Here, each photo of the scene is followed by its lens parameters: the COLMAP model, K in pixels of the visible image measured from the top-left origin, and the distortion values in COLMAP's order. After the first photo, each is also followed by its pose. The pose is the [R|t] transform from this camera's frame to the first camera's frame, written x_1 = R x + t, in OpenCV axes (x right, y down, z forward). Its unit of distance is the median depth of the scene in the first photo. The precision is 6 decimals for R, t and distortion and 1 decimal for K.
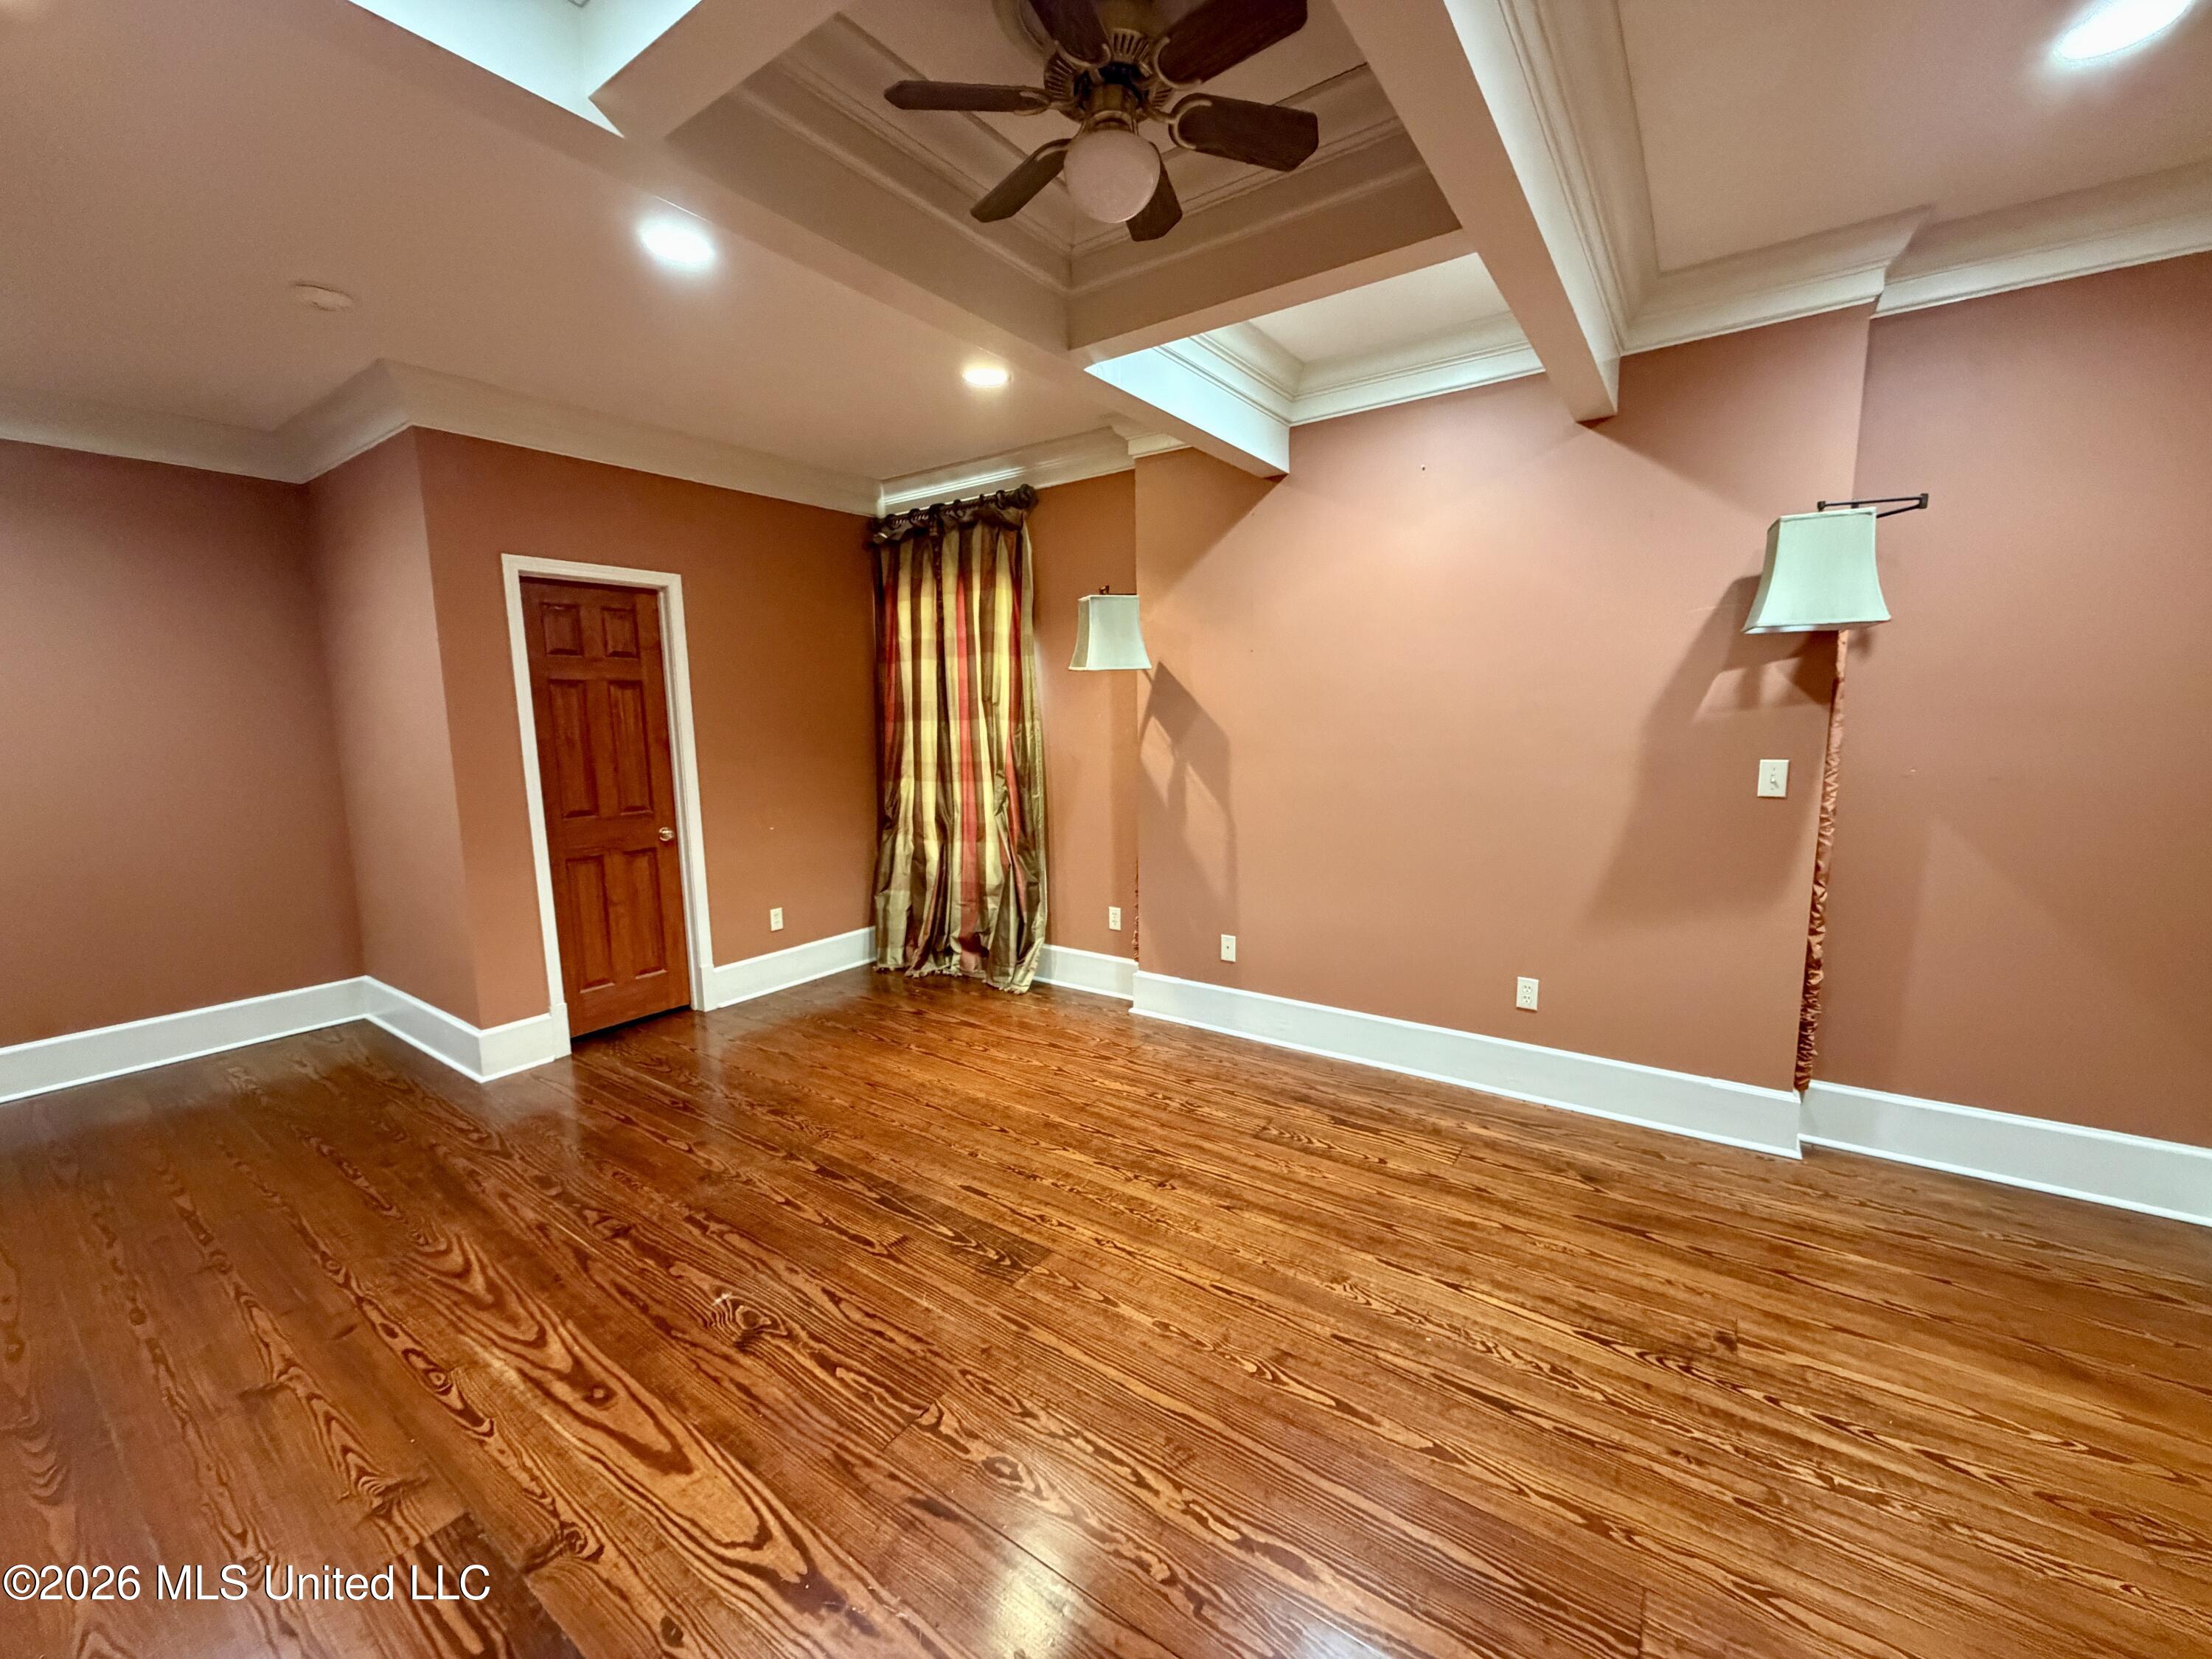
lens RADIAL K [[880.5, 0, 1103.8], [0, 880.5, 829.9], [0, 0, 1]] dist [0.000570, 0.000133]
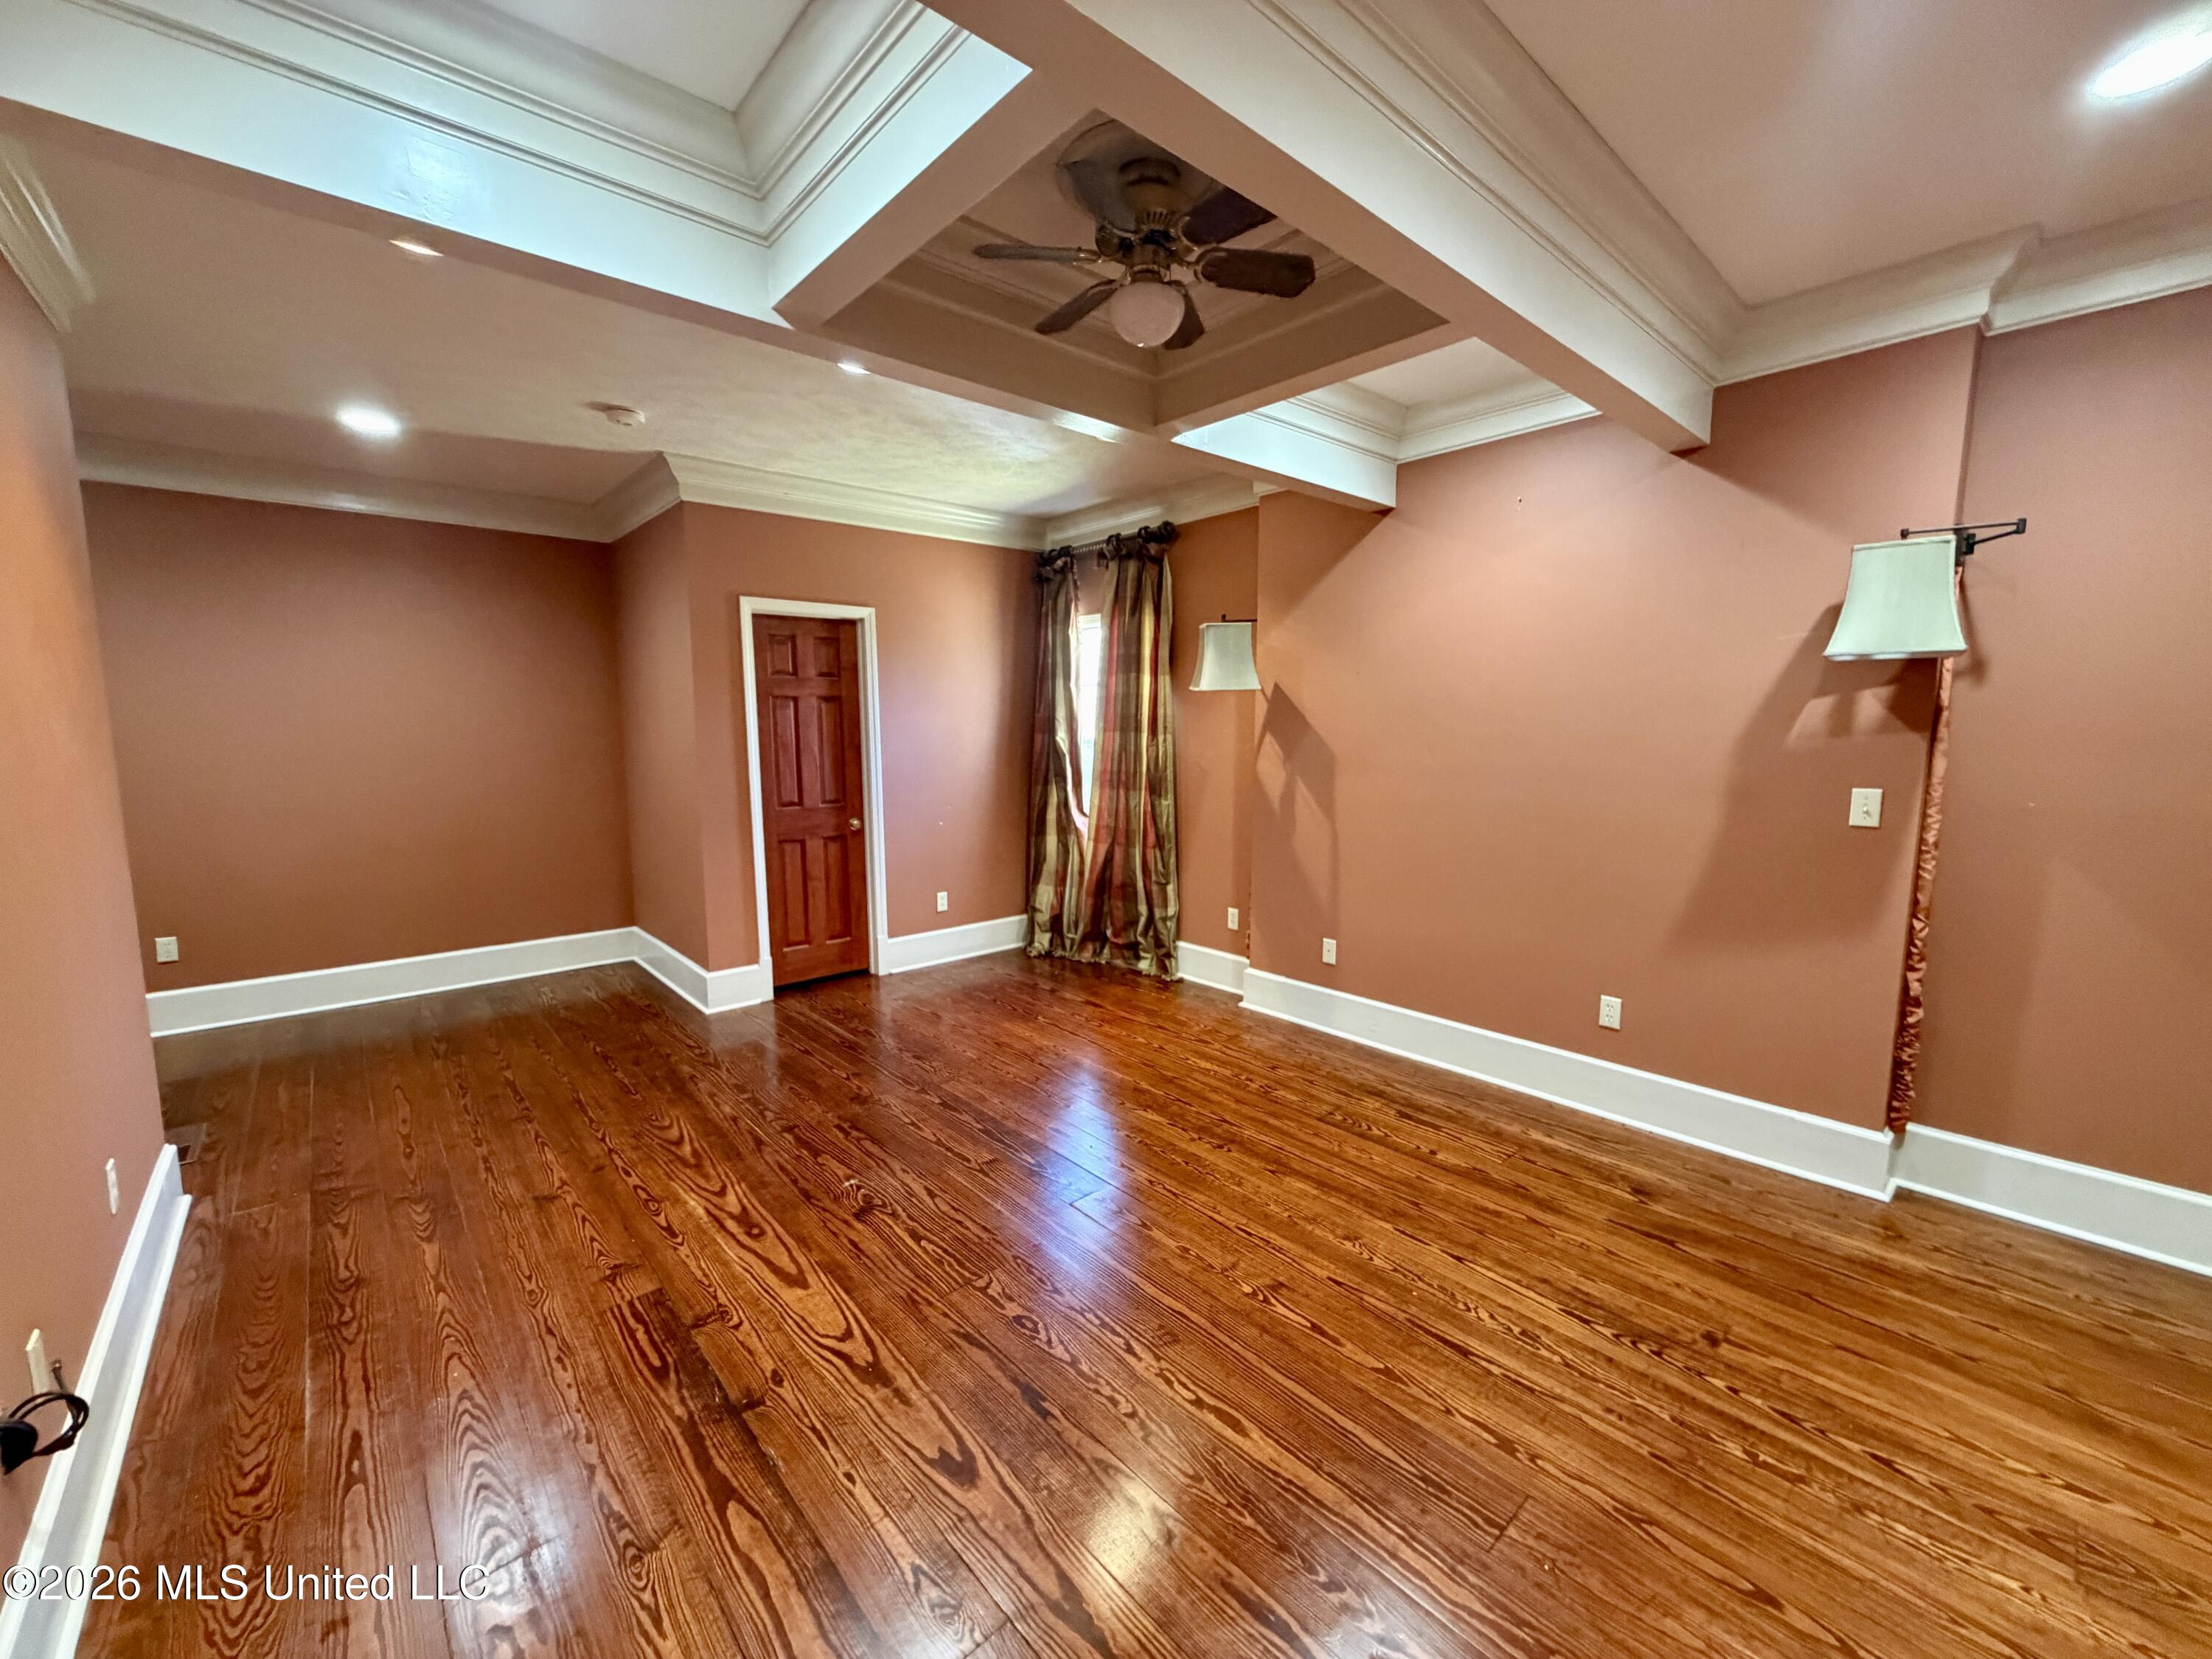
lens RADIAL K [[880.5, 0, 1105.4], [0, 880.5, 829.7], [0, 0, 1]] dist [0.000570, 0.000133]
pose [[0.974238, 0.040864, -0.221789, 0.168036], [-0.043450, 0.999032, -0.006794, 0.010108], [0.221297, 0.016256, 0.975071, -0.154255]]
